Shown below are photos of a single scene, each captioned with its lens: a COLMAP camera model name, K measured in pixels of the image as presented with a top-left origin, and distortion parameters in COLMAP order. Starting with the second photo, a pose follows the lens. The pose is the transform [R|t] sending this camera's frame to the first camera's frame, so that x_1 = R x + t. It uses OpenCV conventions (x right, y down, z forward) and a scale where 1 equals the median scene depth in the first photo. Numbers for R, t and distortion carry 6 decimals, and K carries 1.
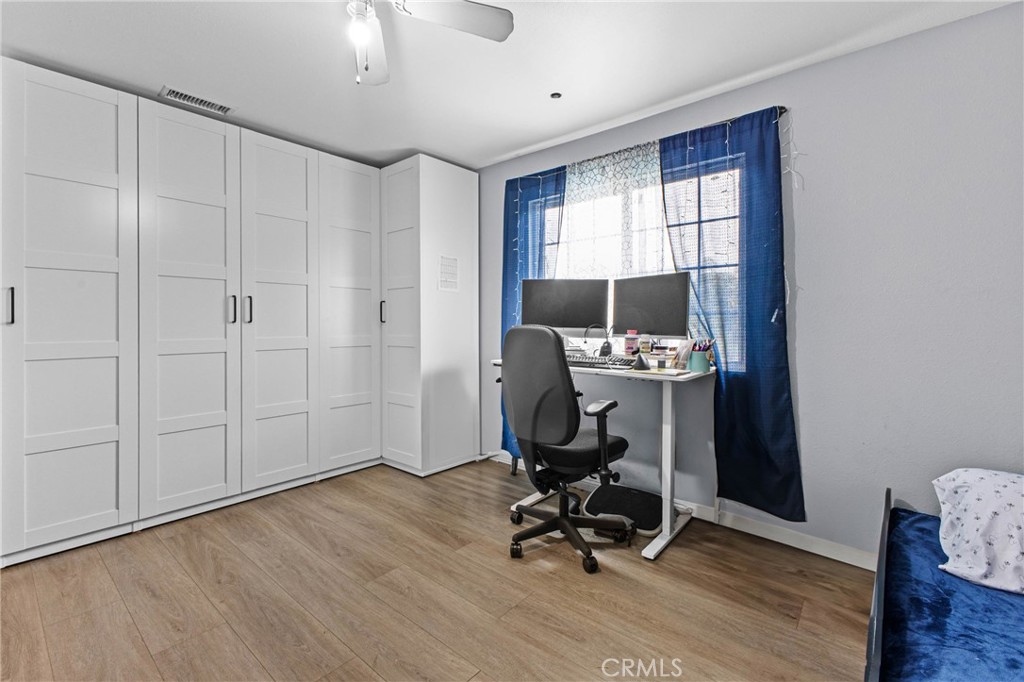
lens RADIAL K [[450.1, 0, 512.3], [0, 450.1, 324.2], [0, 0, 1]] dist [0.012197, -0.000657]
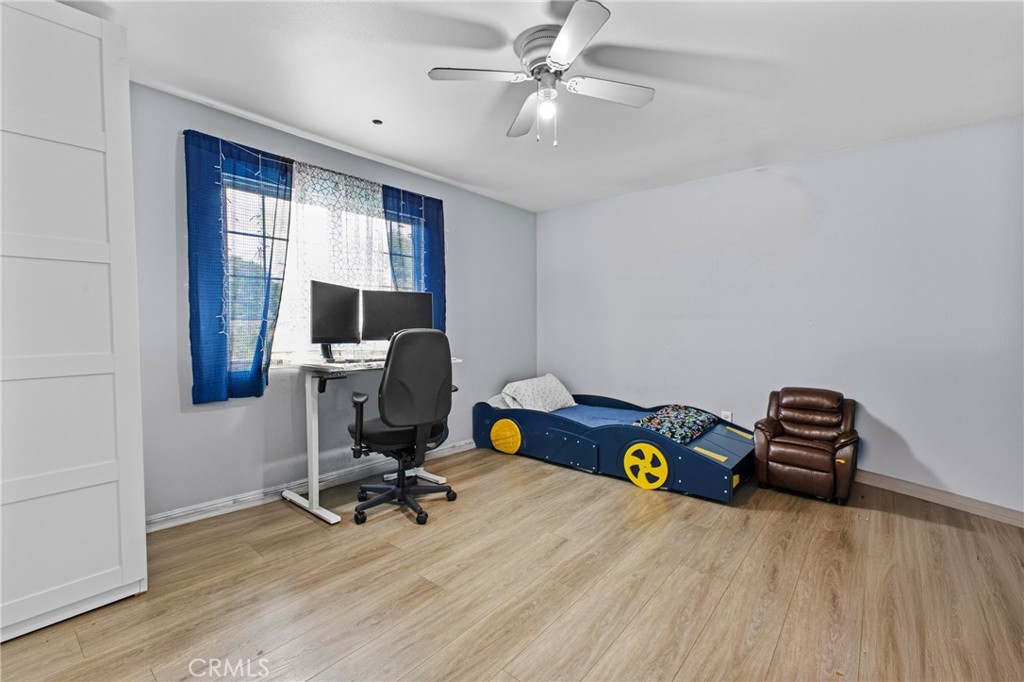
lens RADIAL K [[450.1, 0, 511.8], [0, 450.1, 336.4], [0, 0, 1]] dist [0.012197, -0.000657]
pose [[-0.013579, -0.023585, 0.999630, -0.985052], [0.011722, 0.999649, 0.023745, -0.000492], [-0.999839, 0.012040, -0.013298, 0.655951]]
